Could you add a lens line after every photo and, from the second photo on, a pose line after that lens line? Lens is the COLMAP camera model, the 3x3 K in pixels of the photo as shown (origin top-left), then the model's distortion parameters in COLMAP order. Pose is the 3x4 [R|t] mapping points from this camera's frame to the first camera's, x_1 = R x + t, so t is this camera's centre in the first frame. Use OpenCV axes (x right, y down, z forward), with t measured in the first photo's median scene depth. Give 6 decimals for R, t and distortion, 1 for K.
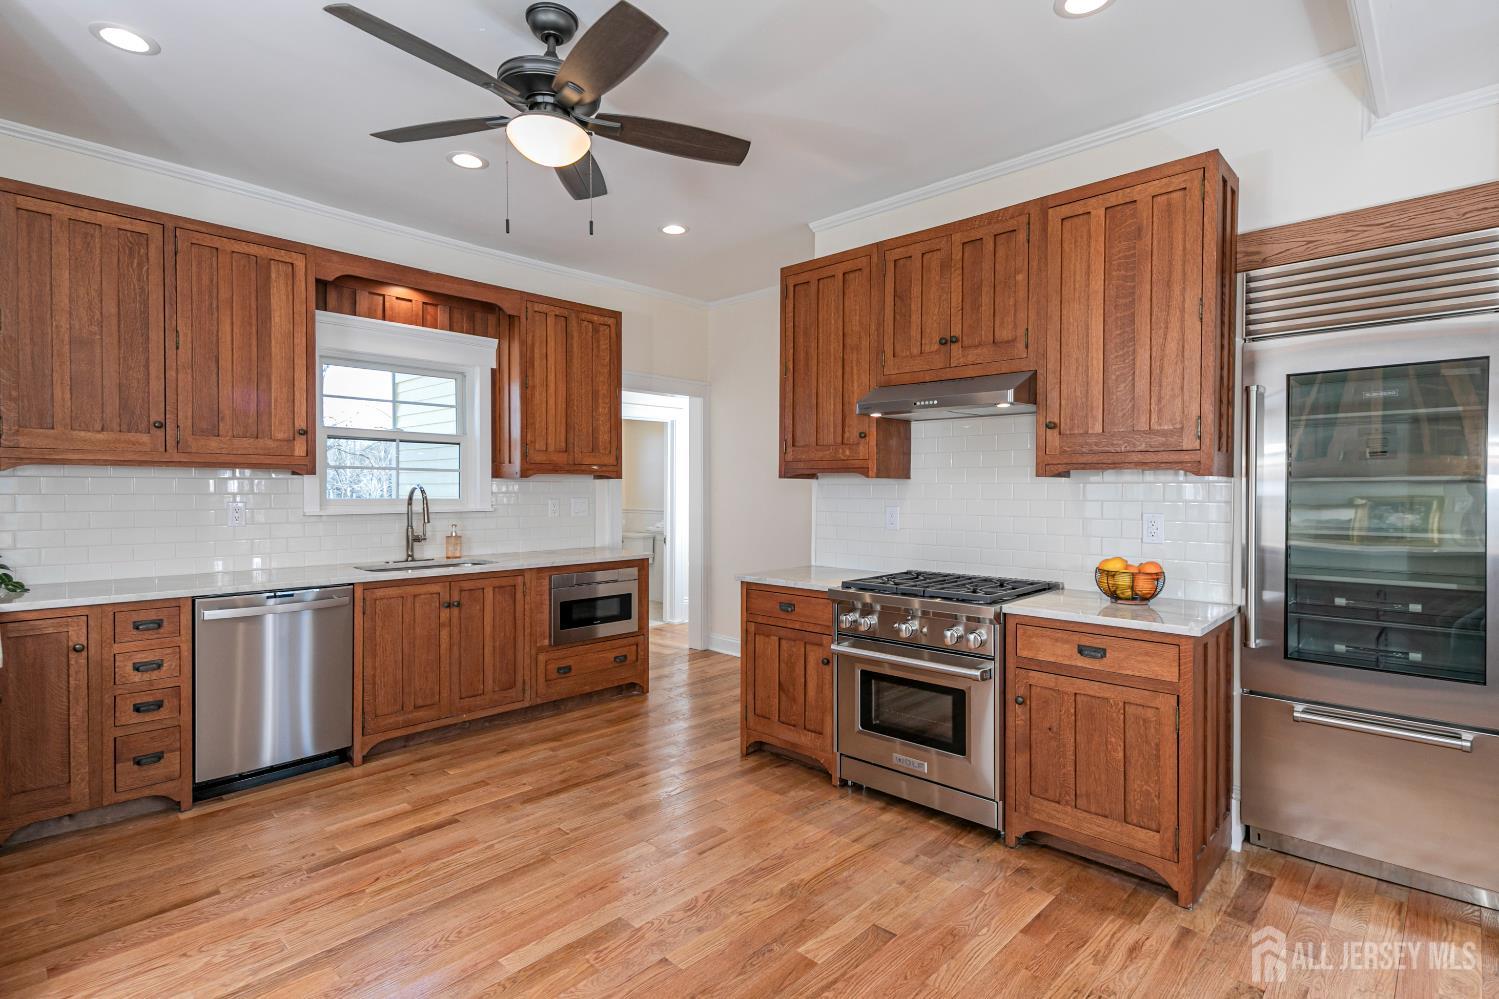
lens RADIAL K [[727.6, 0, 740.9], [0, 727.6, 493.0], [0, 0, 1]] dist [0.005085, -0.000200]
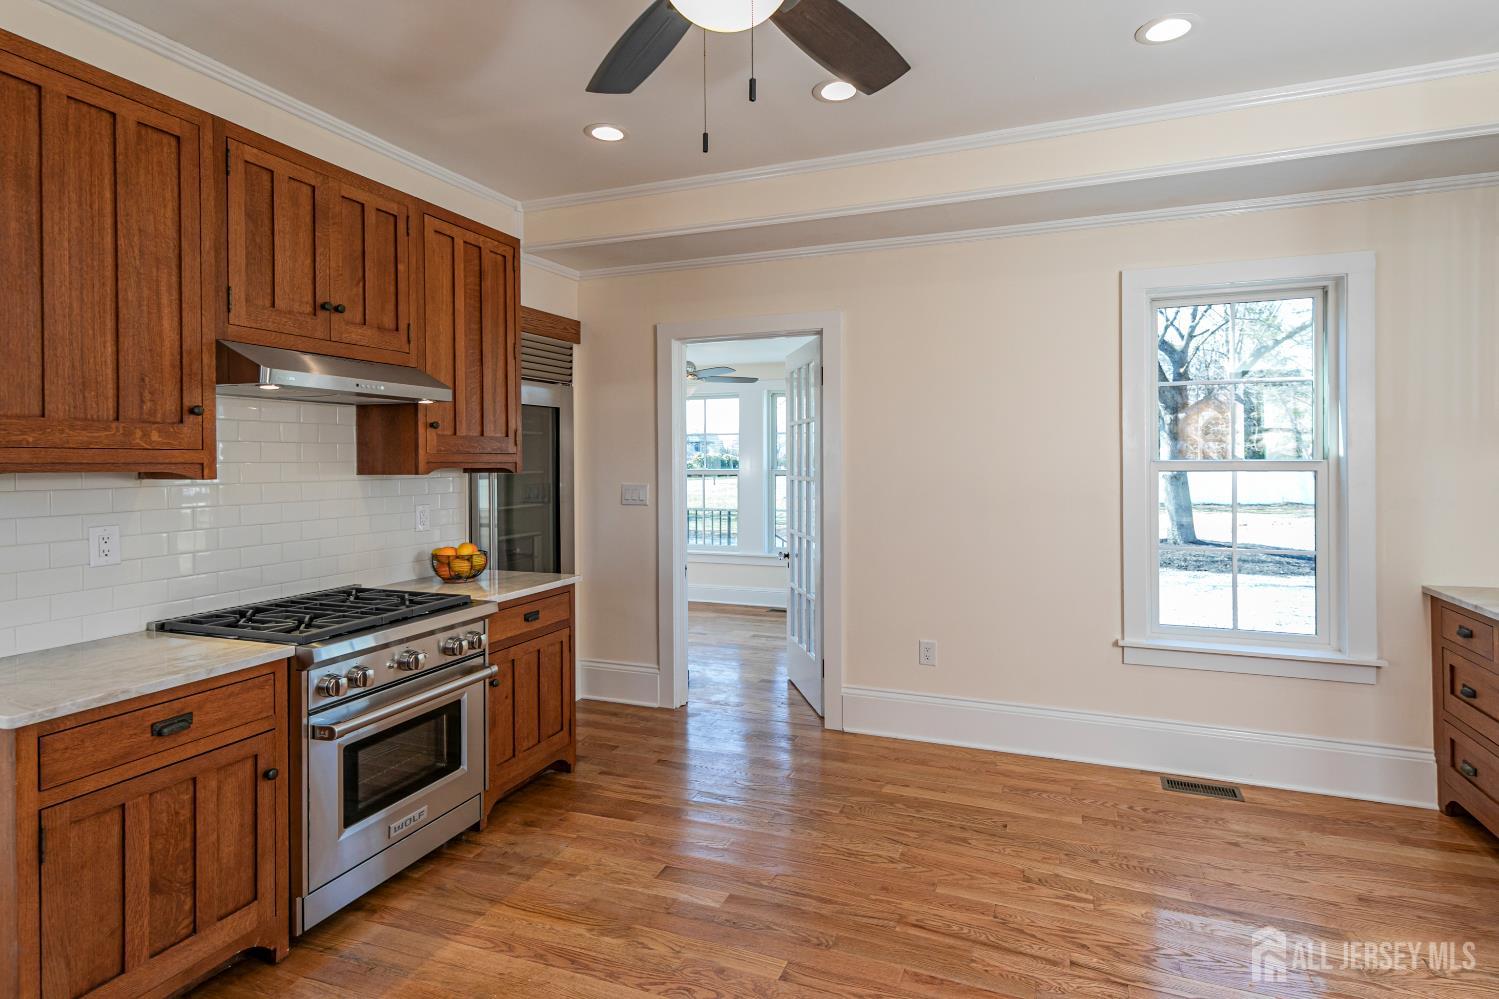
lens RADIAL K [[699.5, 0, 744.2], [0, 699.5, 458.5], [0, 0, 1]] dist [-0.000870, -0.000338]
pose [[-0.328590, 0.002165, 0.944470, -0.721387], [0.010173, 0.999947, 0.001247, -0.046070], [-0.944418, 0.010018, -0.328594, 0.993807]]
